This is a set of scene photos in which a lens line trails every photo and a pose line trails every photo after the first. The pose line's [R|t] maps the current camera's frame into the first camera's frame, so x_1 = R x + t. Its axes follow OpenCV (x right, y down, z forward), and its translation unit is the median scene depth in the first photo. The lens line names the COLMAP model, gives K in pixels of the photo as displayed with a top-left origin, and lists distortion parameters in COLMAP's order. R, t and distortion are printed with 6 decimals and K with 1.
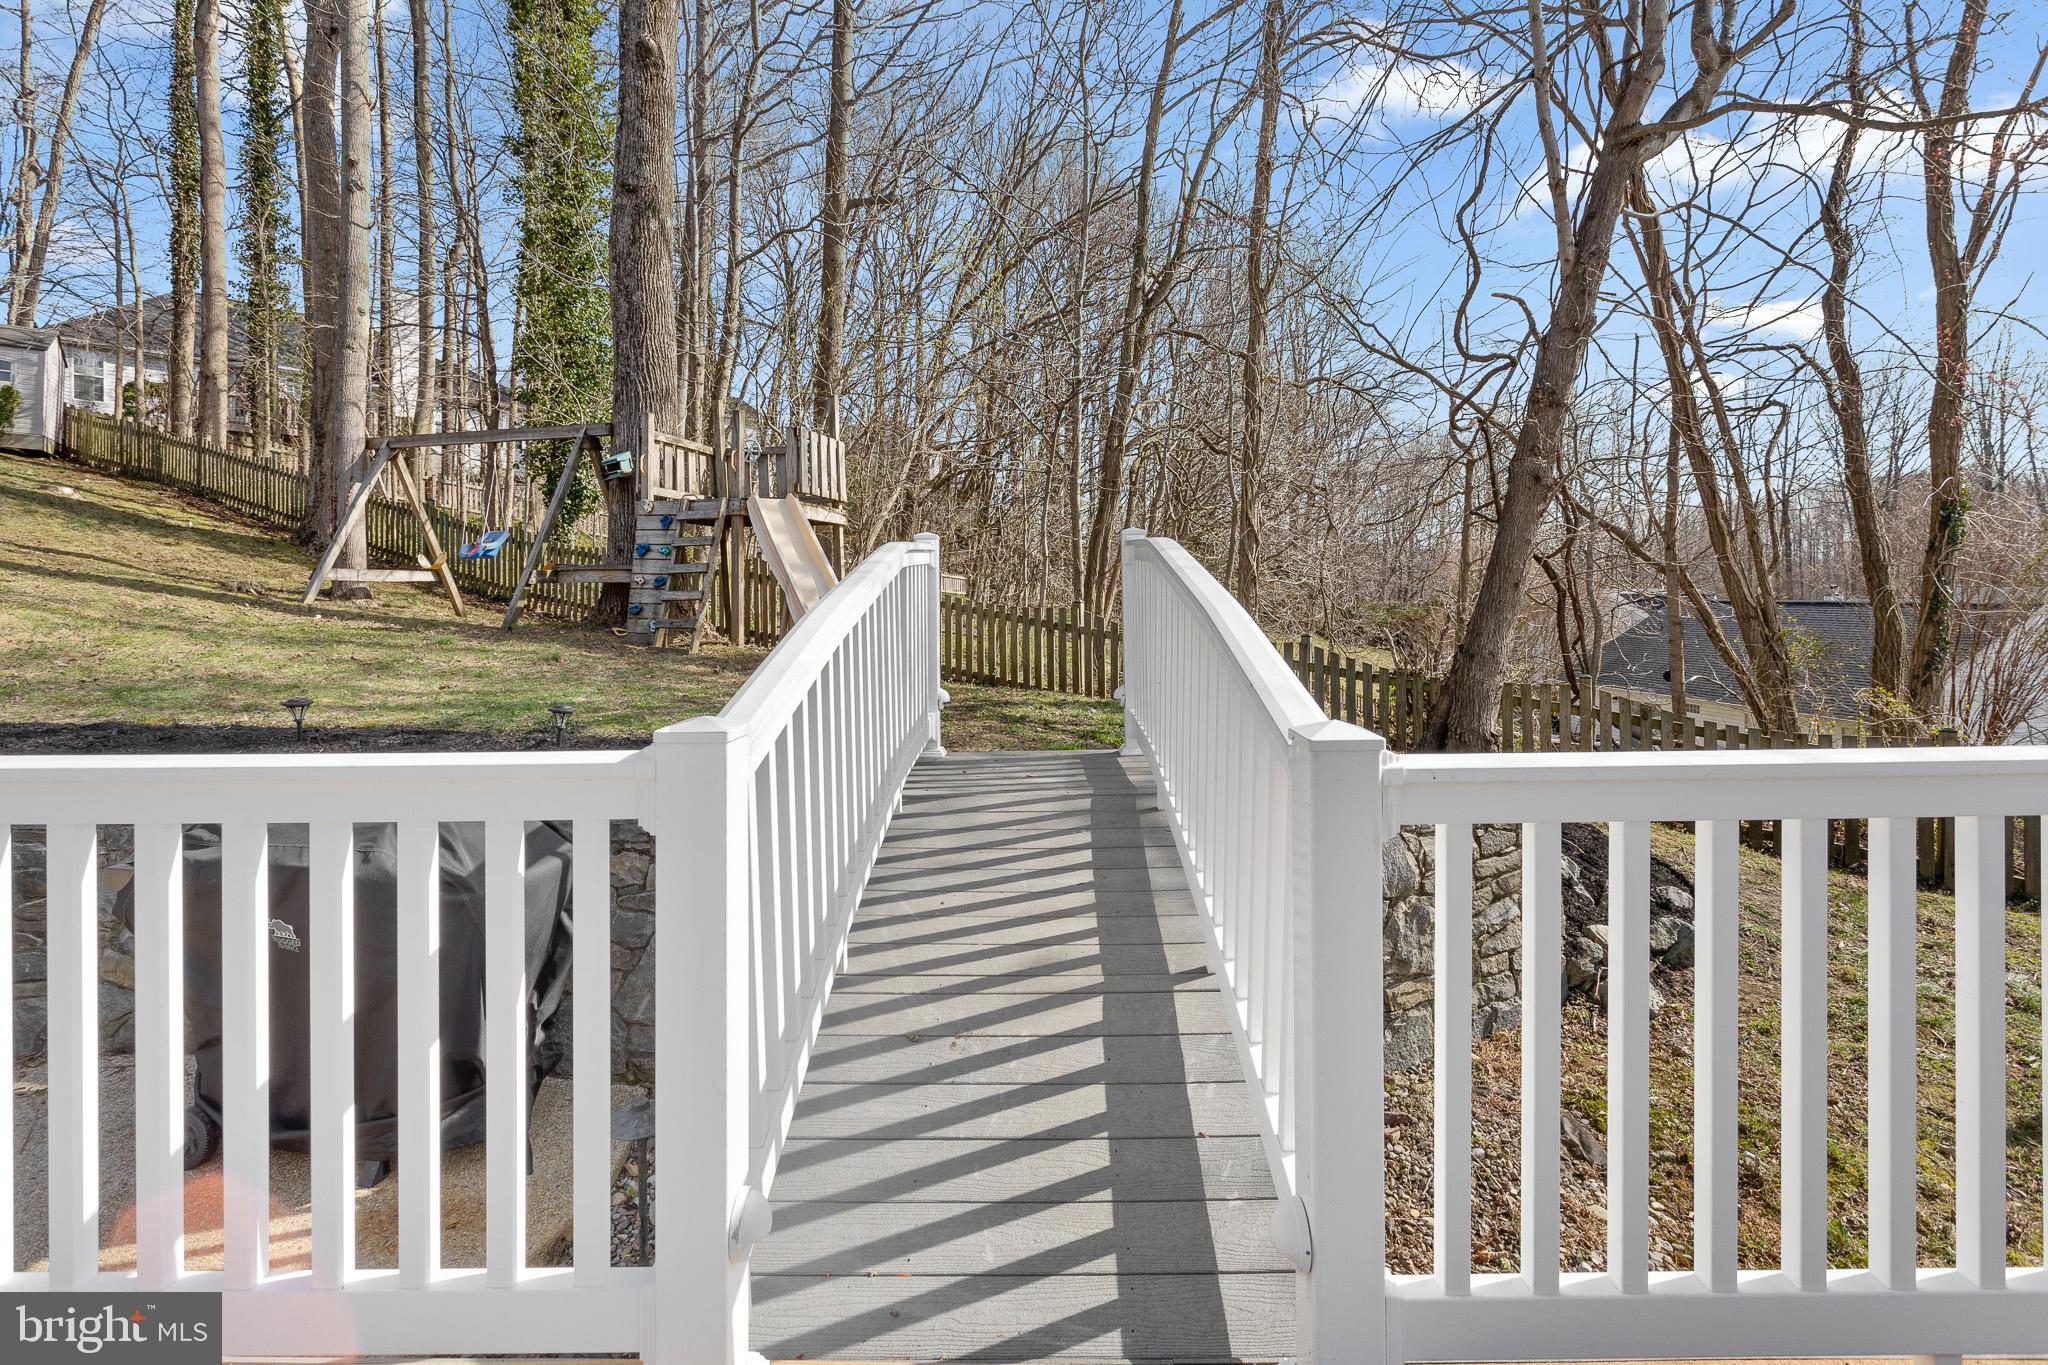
lens RADIAL K [[985.2, 0, 1019.0], [0, 985.2, 597.9], [0, 0, 1]] dist [-0.007166, 0.000577]
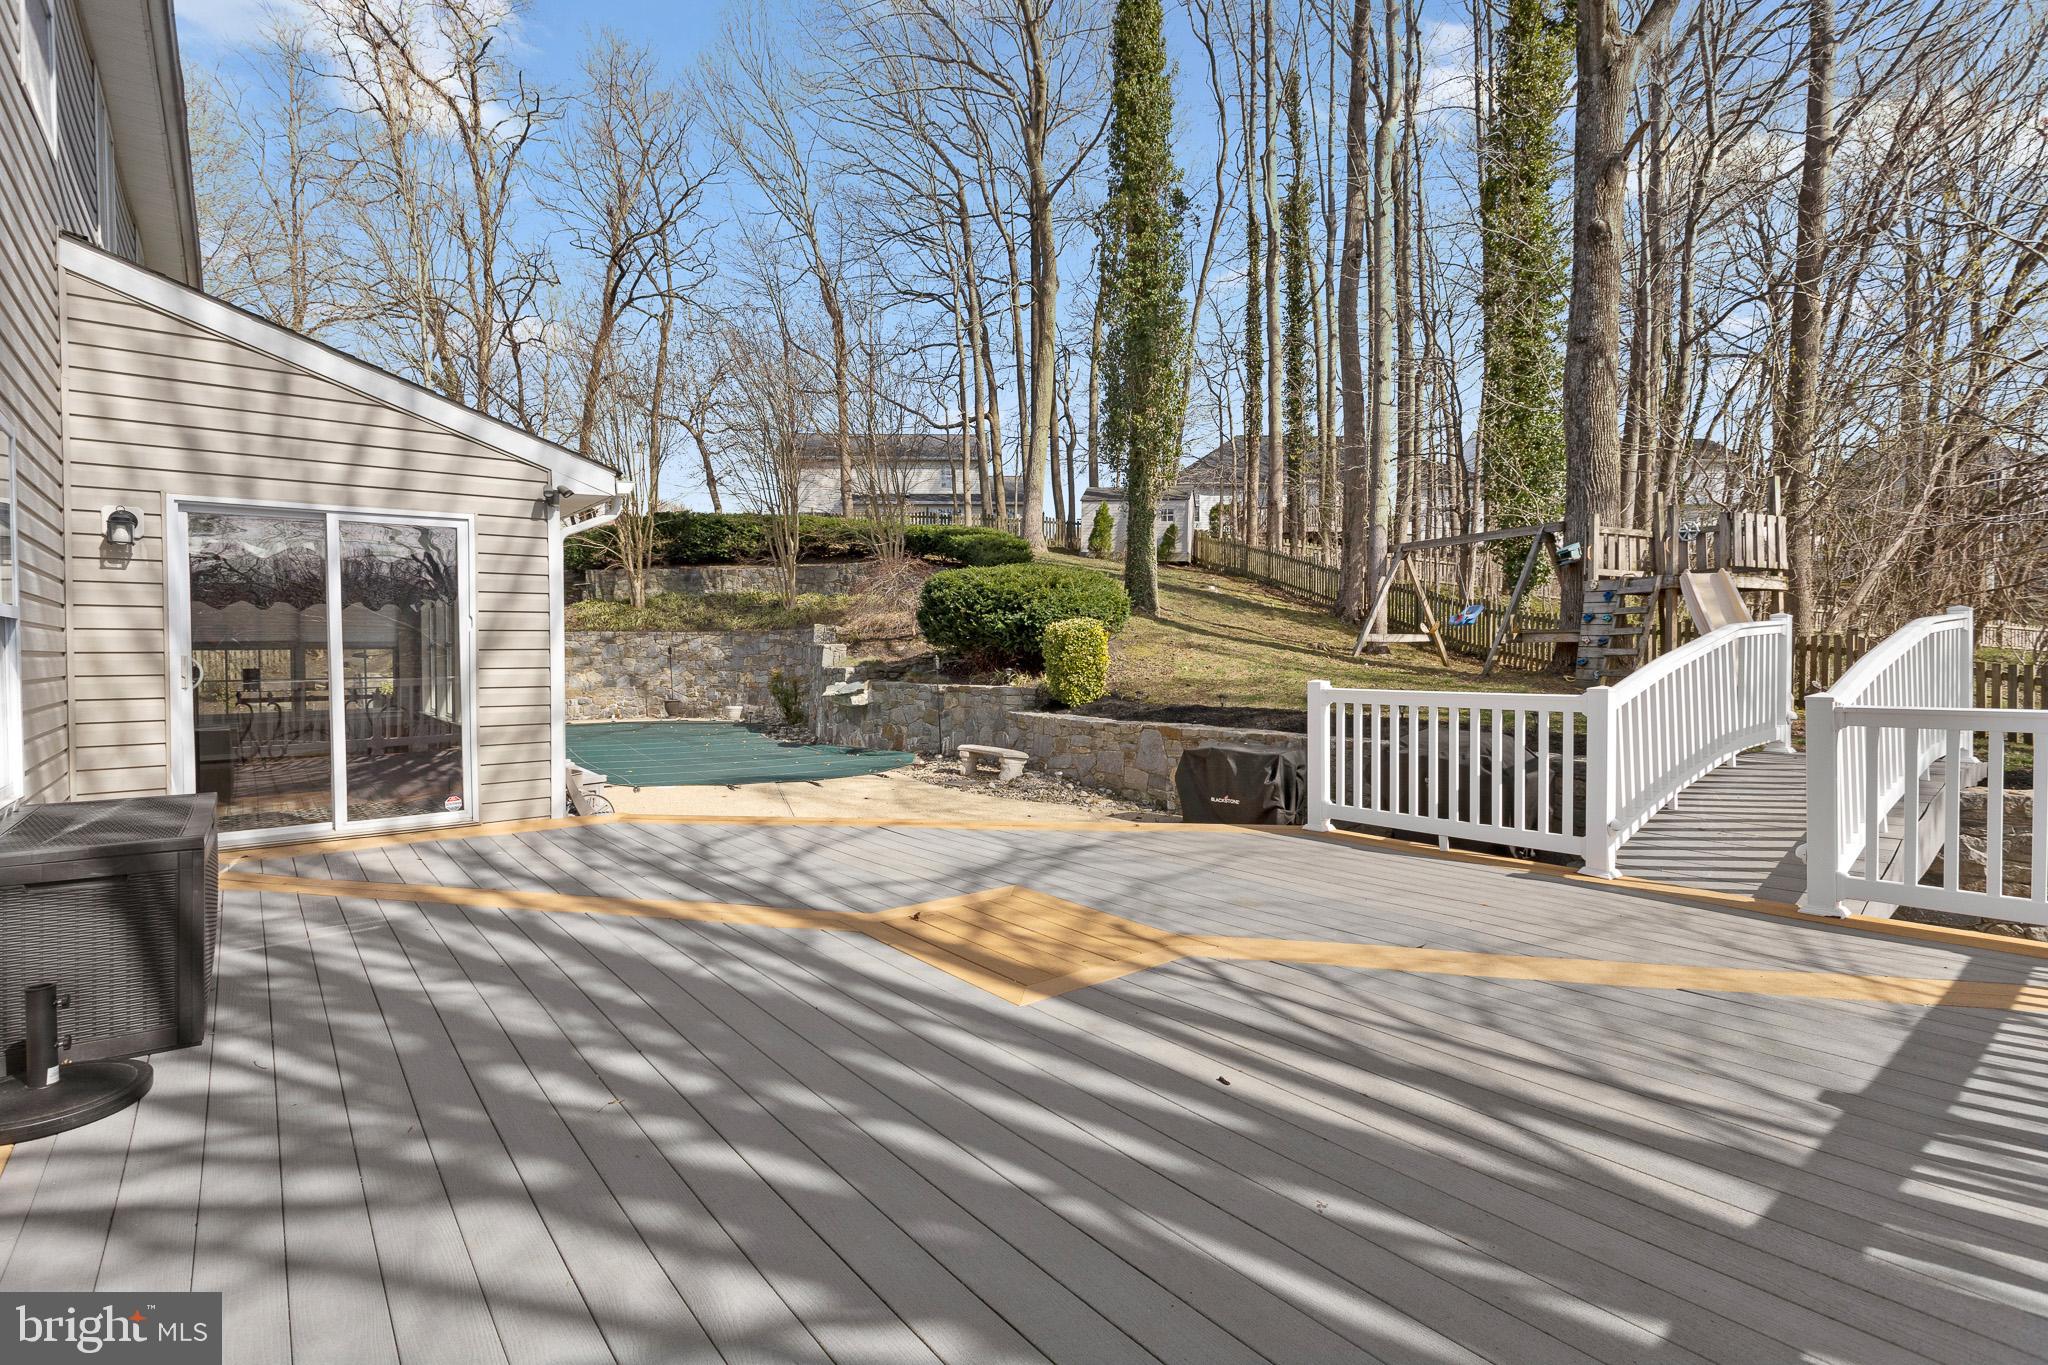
lens RADIAL K [[985.2, 0, 1002.4], [0, 985.2, 664.6], [0, 0, 1]] dist [-0.007166, 0.000577]
pose [[0.617895, 0.013166, -0.786150, 0.150740], [-0.005375, 0.999907, 0.012521, 0.001689], [0.786242, -0.003511, 0.617909, -0.386843]]
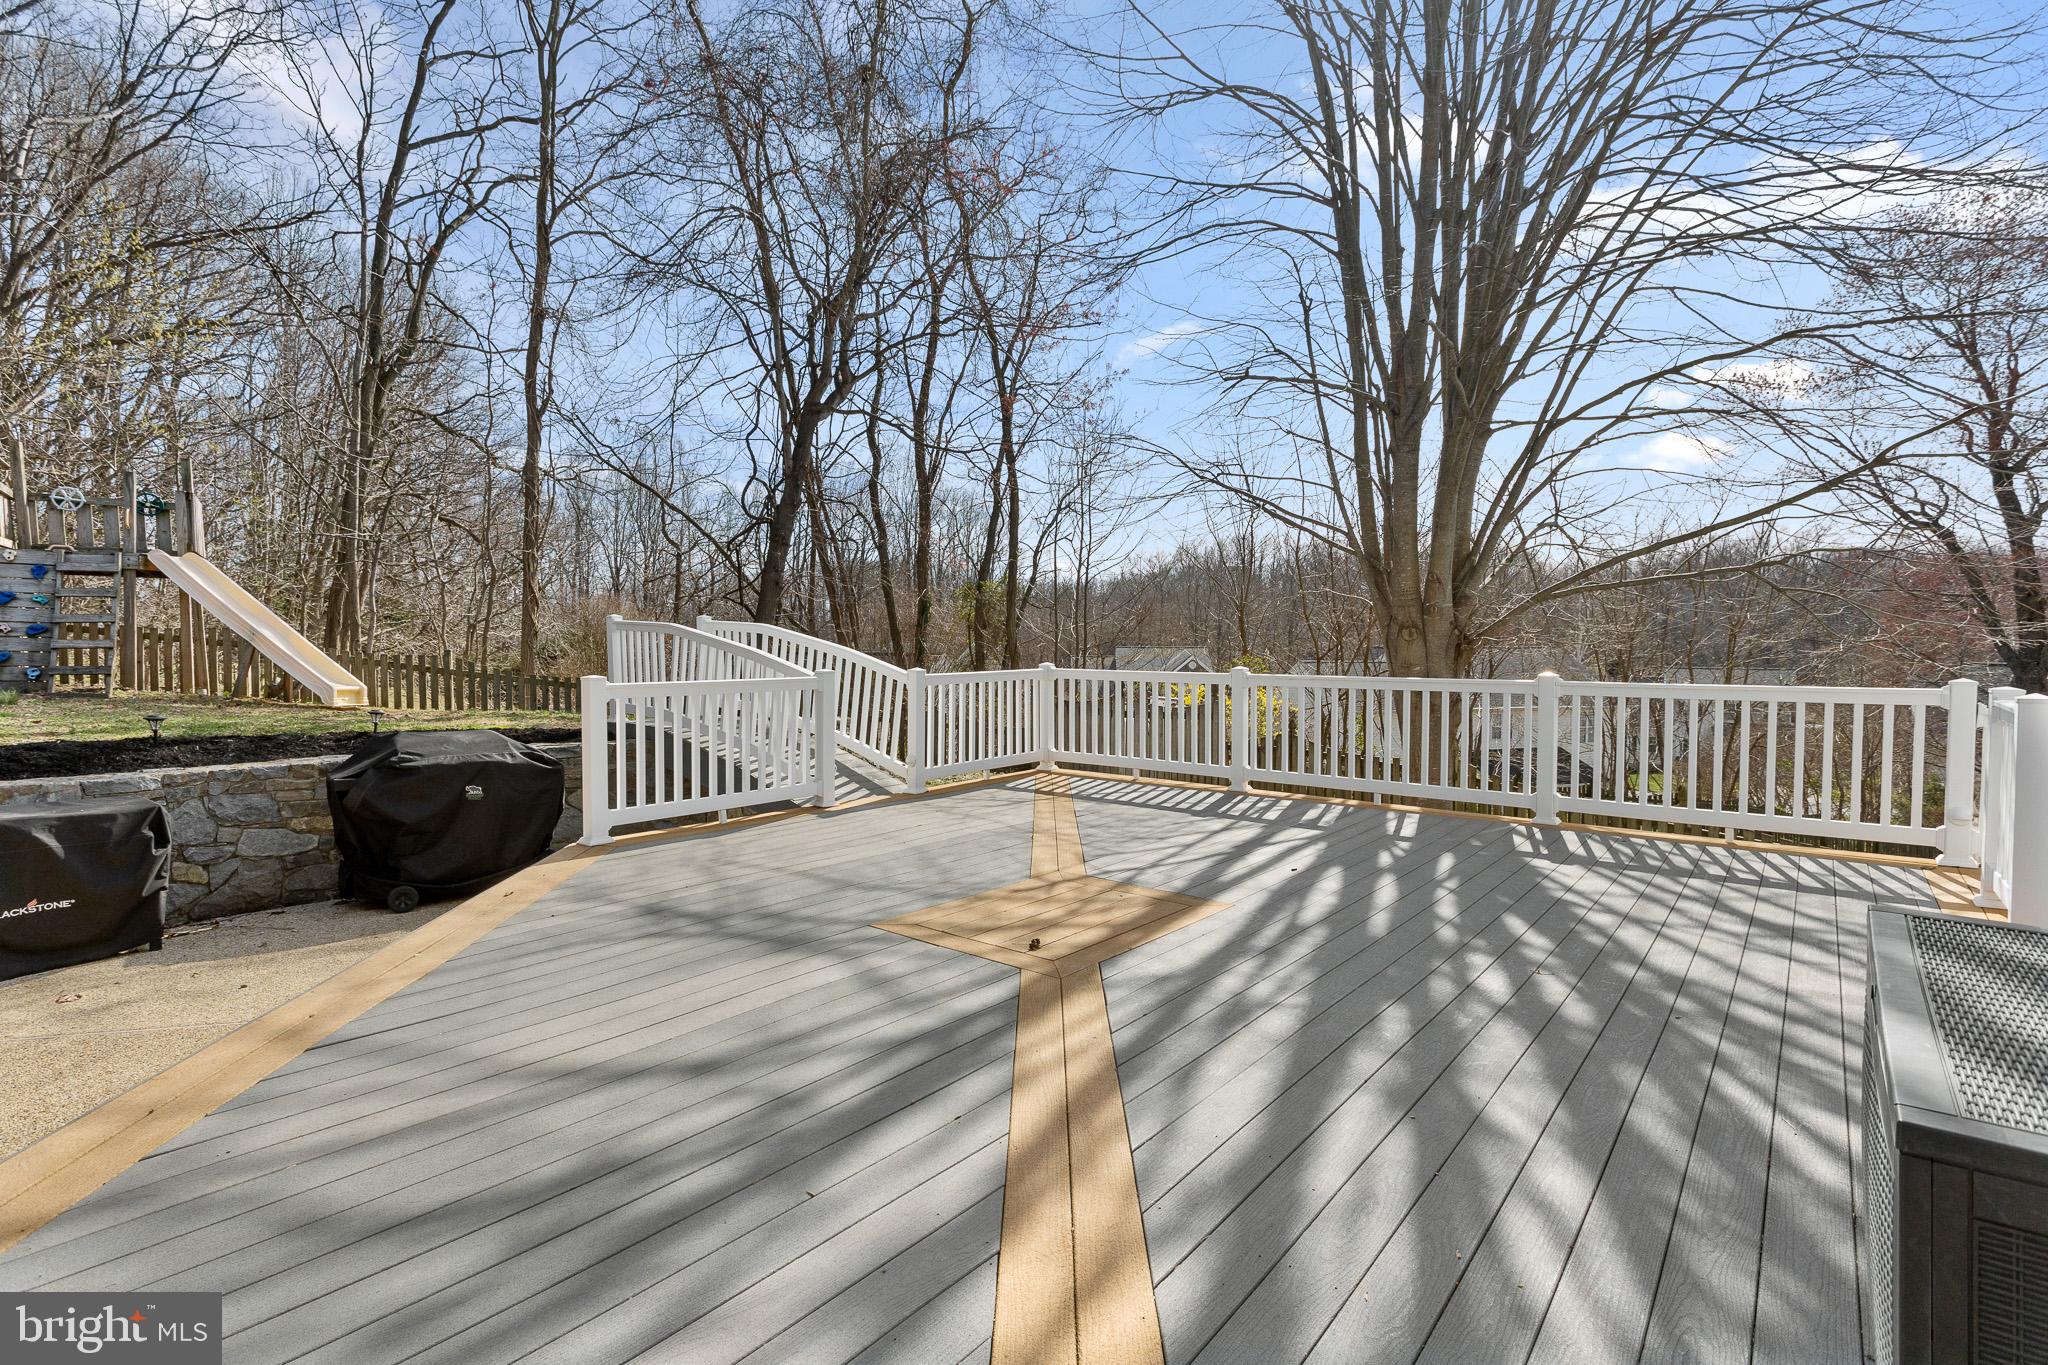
lens RADIAL K [[985.2, 0, 1030.3], [0, 985.2, 675.0], [0, 0, 1]] dist [-0.007166, 0.000577]
pose [[0.617458, -0.019376, 0.786365, -0.460662], [0.000423, 0.999705, 0.024300, 0.004185], [-0.786604, -0.014672, 0.617284, -0.381228]]
